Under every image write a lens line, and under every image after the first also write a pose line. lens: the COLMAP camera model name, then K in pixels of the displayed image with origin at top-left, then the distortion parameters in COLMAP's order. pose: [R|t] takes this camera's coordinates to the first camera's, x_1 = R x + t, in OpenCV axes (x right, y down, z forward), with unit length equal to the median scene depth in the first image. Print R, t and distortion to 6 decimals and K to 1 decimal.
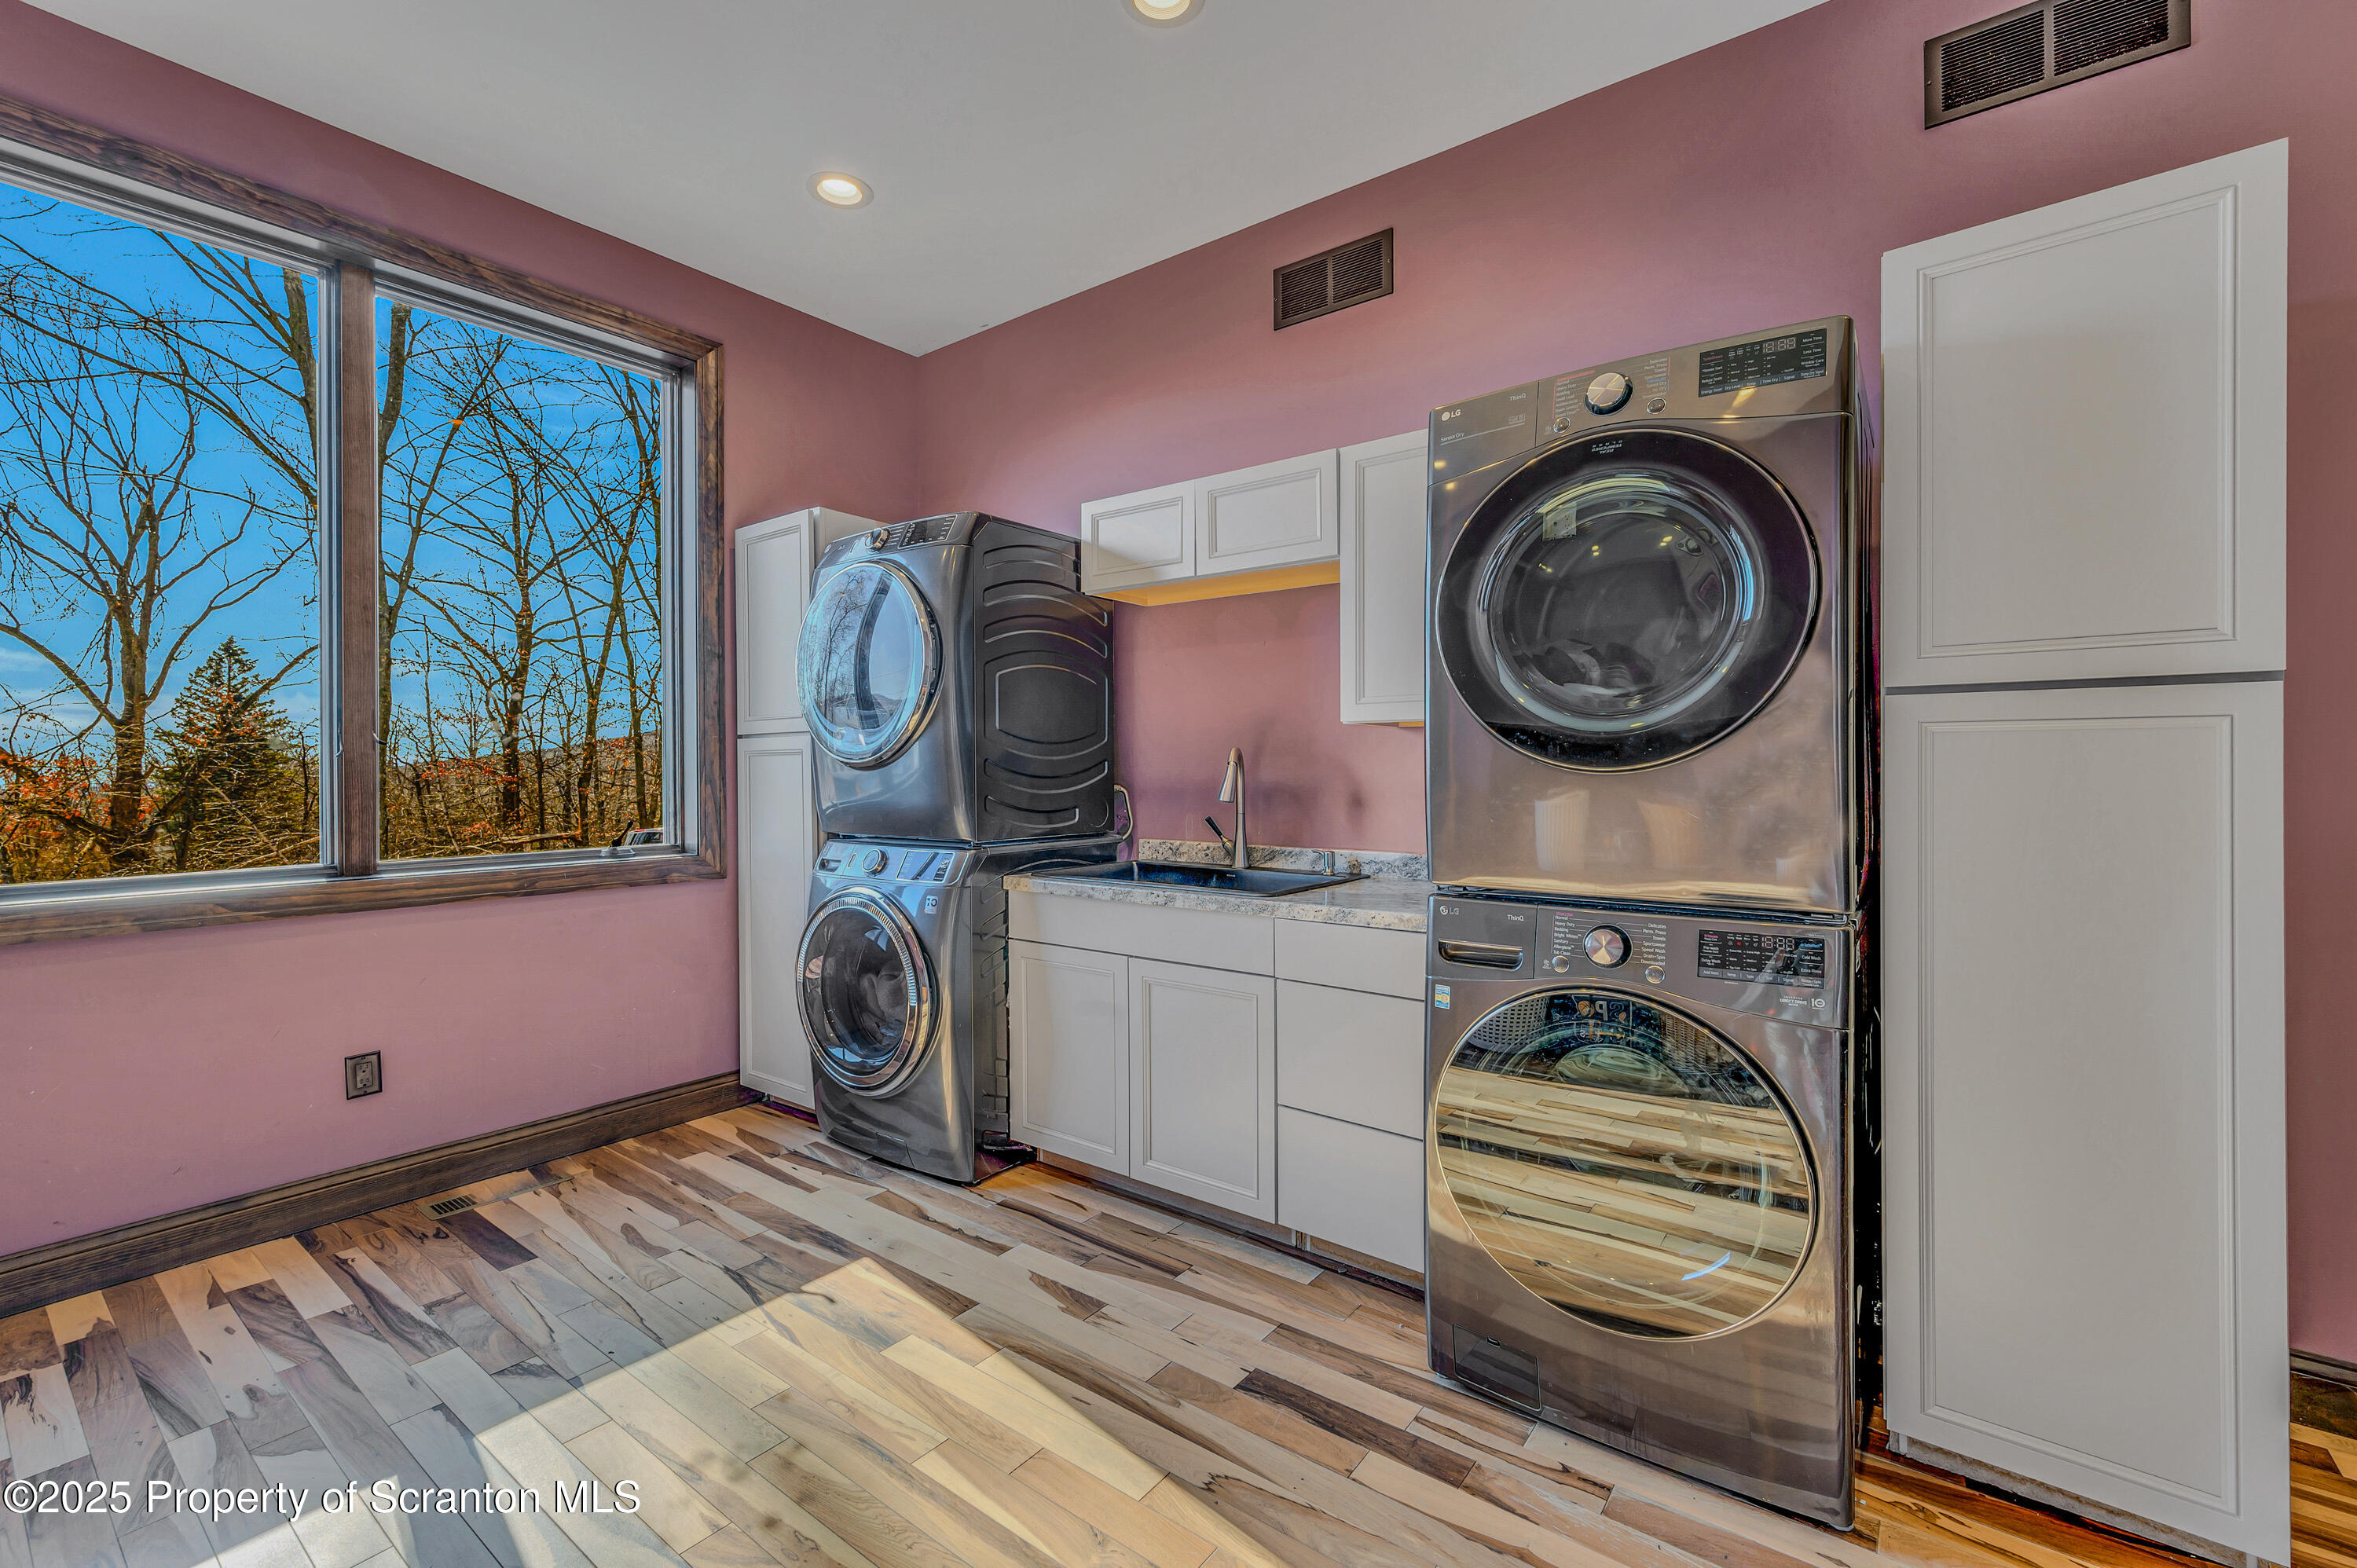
lens RADIAL K [[979.4, 0, 1178.5], [0, 979.4, 784.0], [0, 0, 1]] dist [-0.002532, -0.000189]
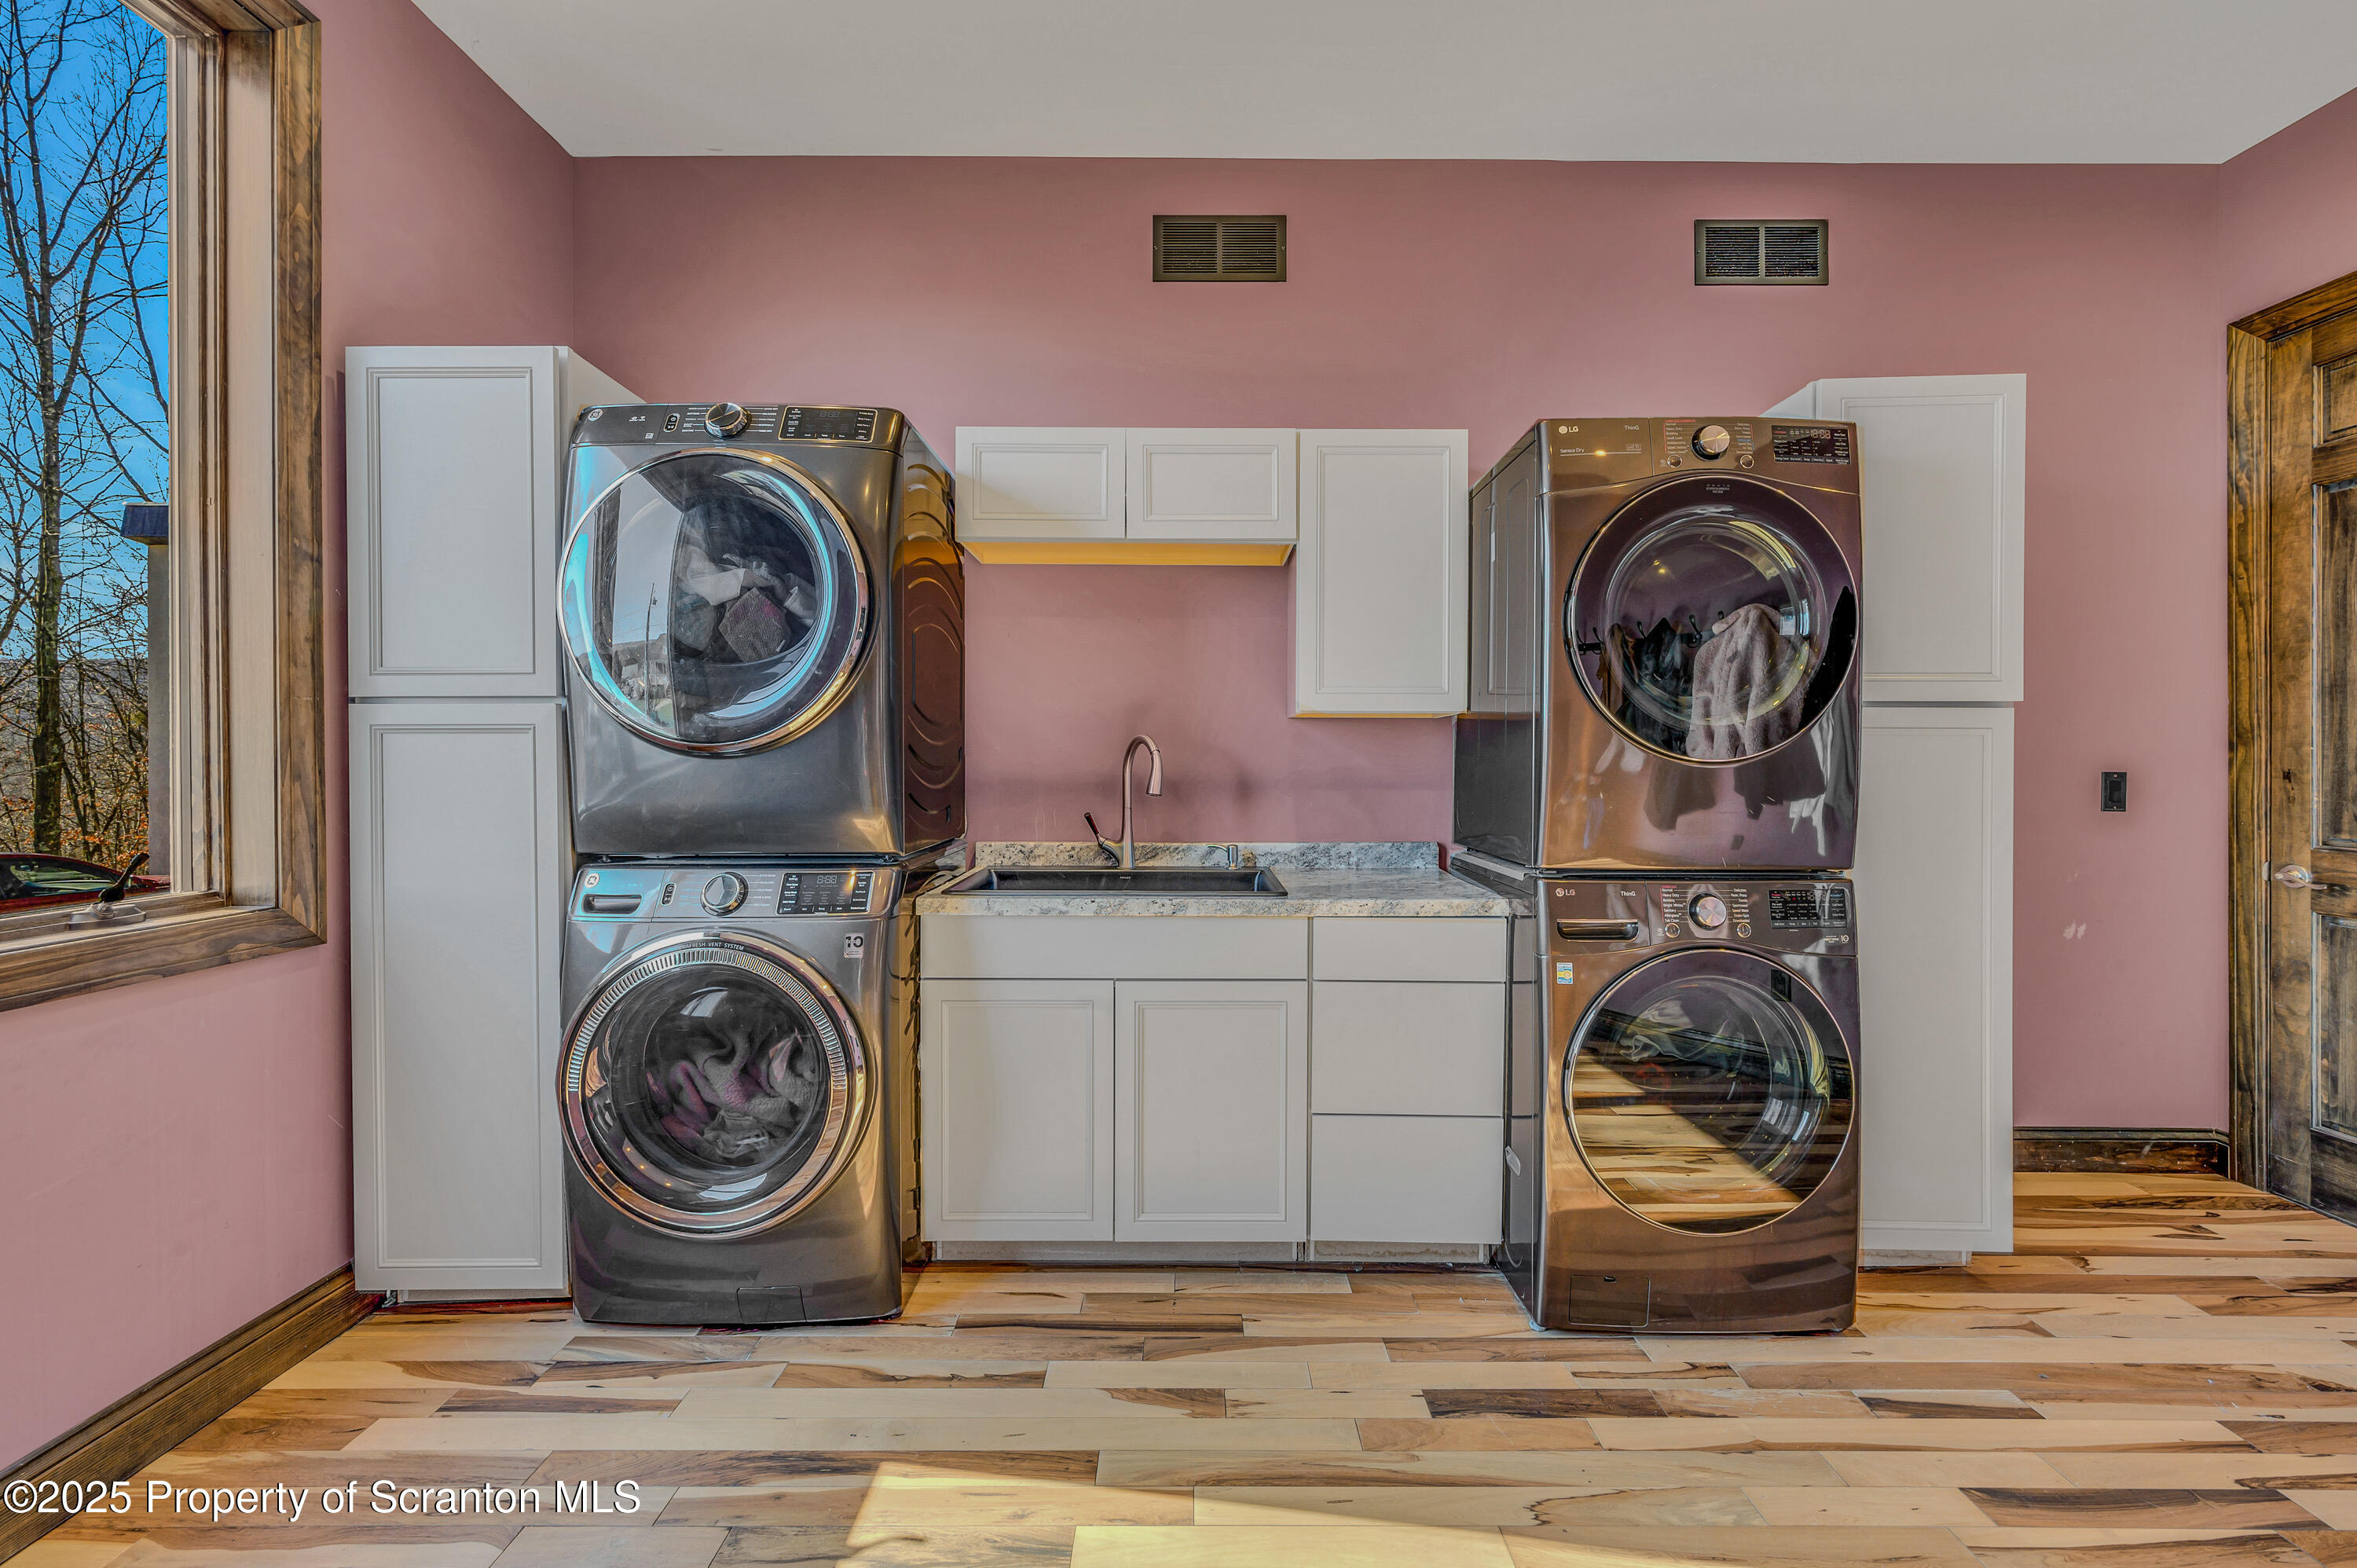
lens RADIAL K [[990.5, 0, 1178.0], [0, 990.5, 775.2], [0, 0, 1]] dist [-0.001180, 0.000079]
pose [[0.796733, -0.006235, 0.604299, -0.481337], [0.005086, 0.999981, 0.003612, -0.003416], [-0.604310, 0.000196, 0.796749, 0.263837]]
